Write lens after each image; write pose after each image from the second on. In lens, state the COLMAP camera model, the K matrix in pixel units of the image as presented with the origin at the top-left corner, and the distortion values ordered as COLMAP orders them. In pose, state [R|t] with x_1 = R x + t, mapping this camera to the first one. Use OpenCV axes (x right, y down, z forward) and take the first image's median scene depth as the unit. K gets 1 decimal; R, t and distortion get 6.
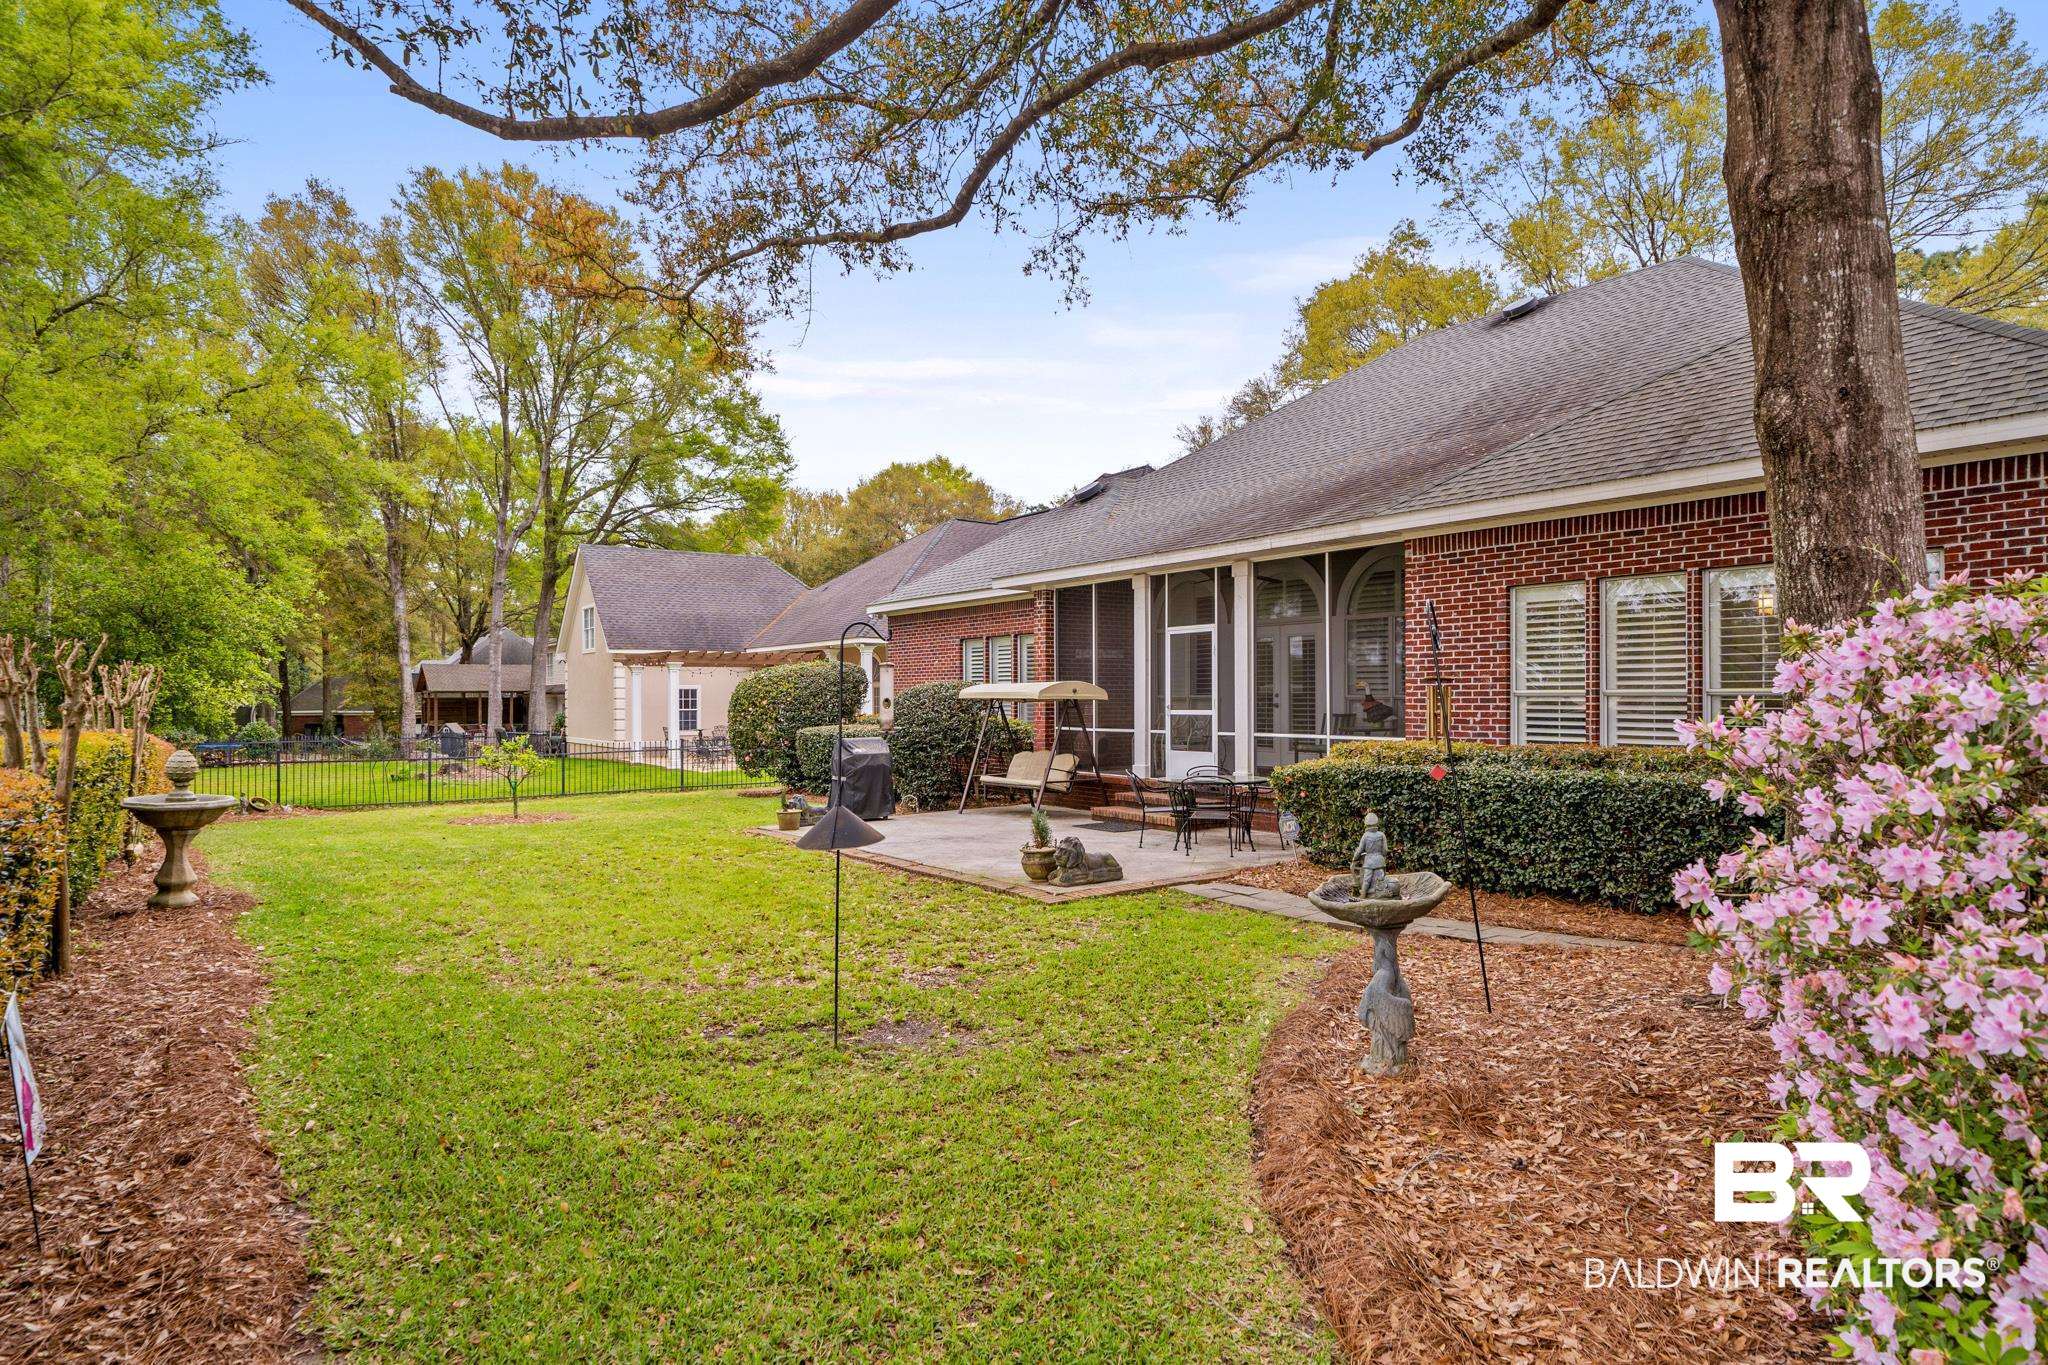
lens RADIAL K [[1137.4, 0, 1024.0], [0, 1137.4, 682.5], [0, 0, 1]] dist [0.000028, -0.000005]
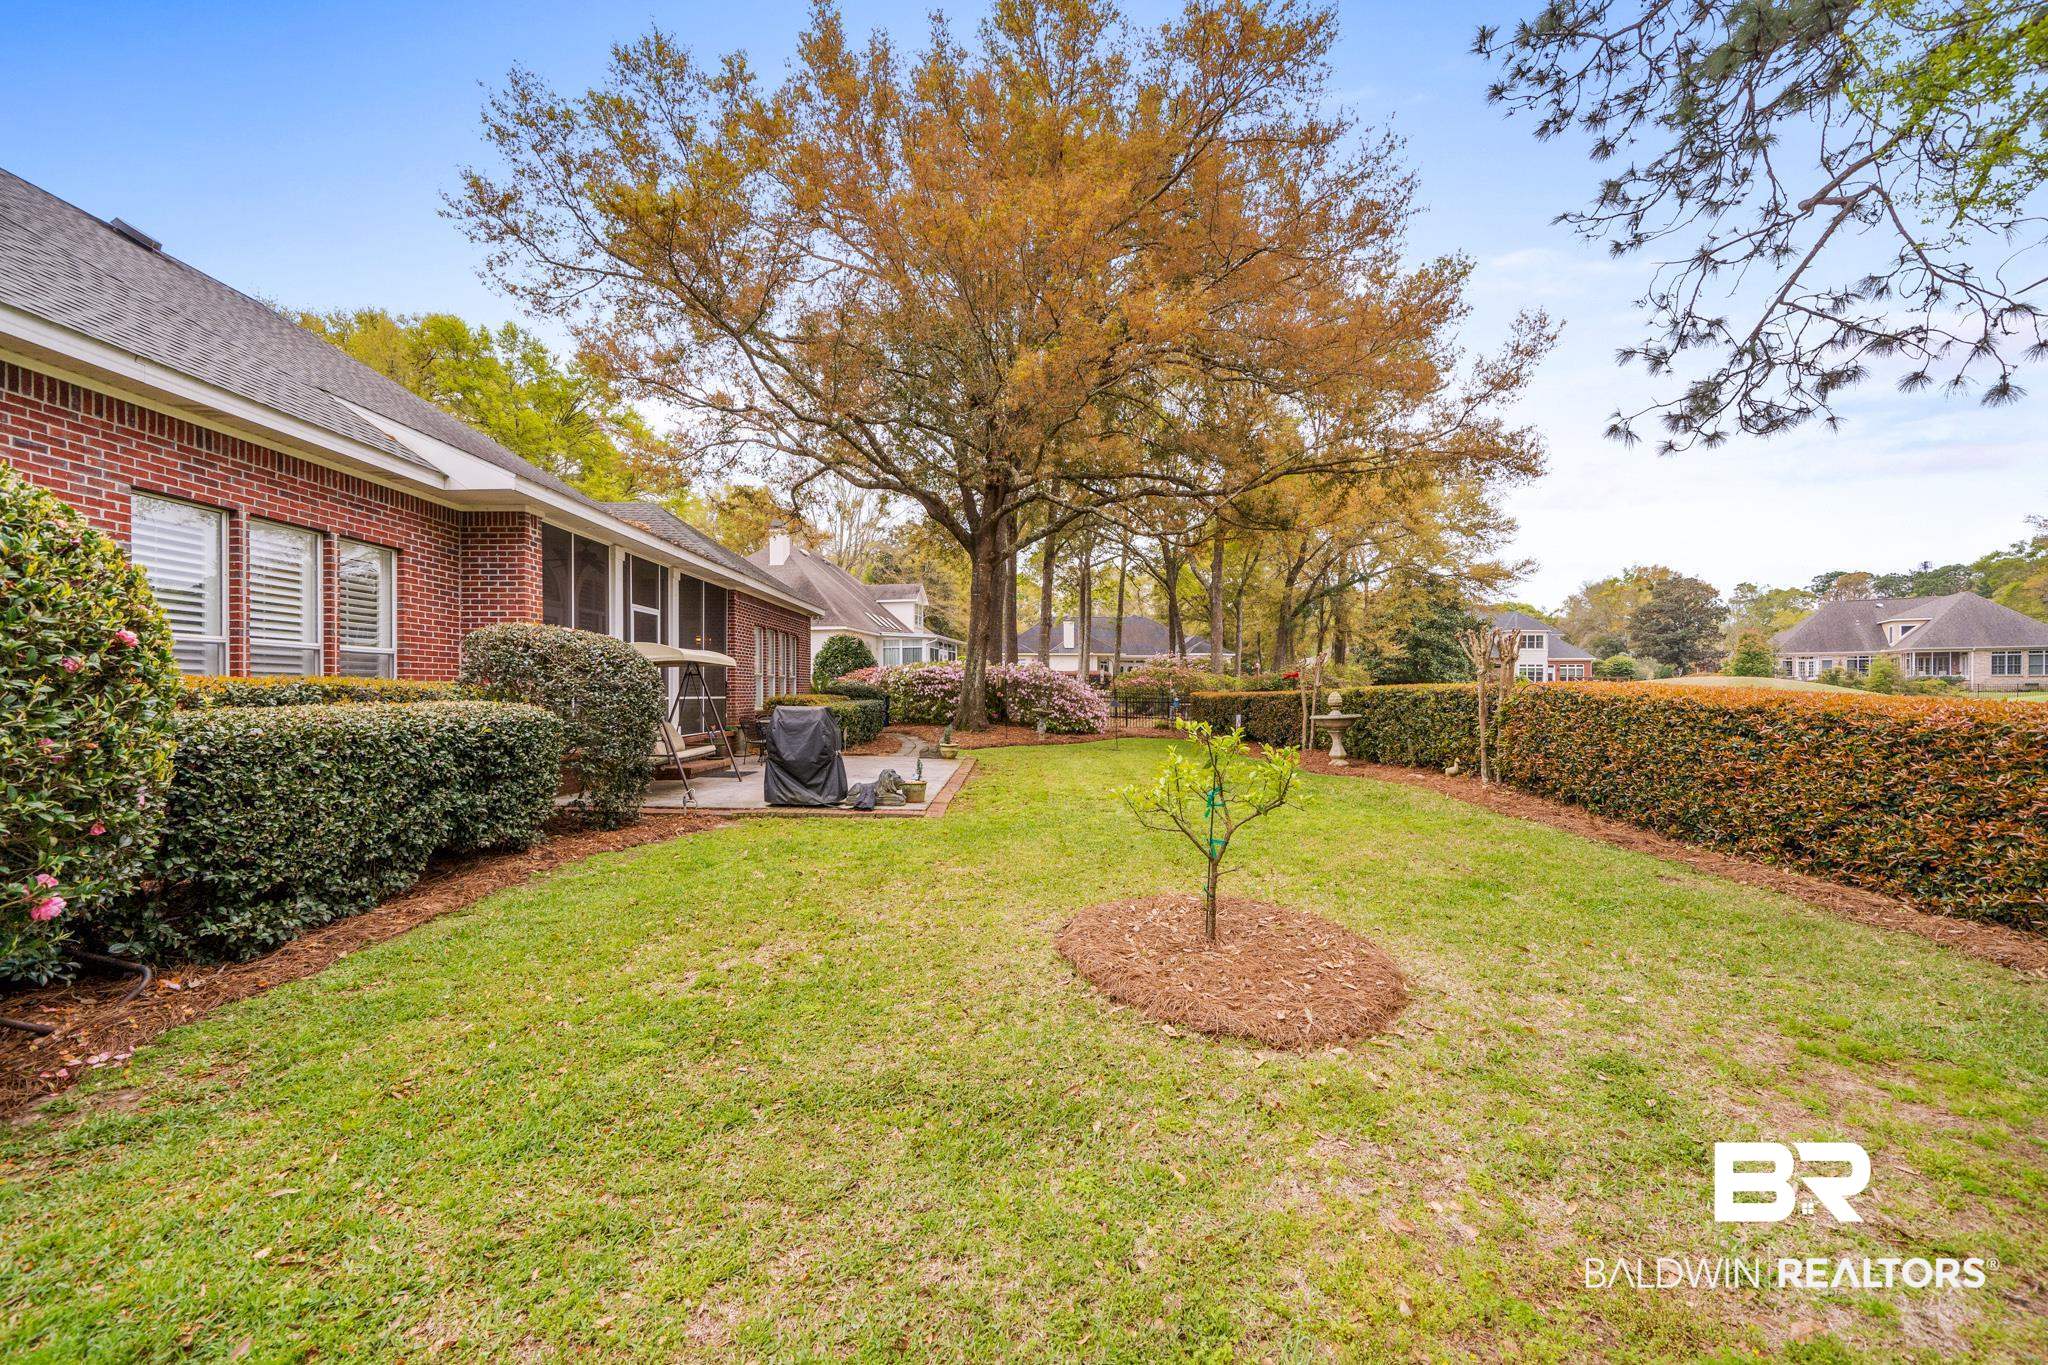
lens RADIAL K [[826.0, 0, 1026.6], [0, 826.0, 705.4], [0, 0, 1]] dist [-0.000667, -0.000419]
pose [[-0.823207, -0.028430, 0.567029, -0.674210], [-0.035165, 0.999381, -0.000944, 0.039020], [-0.566652, -0.020716, -0.823697, 1.502991]]
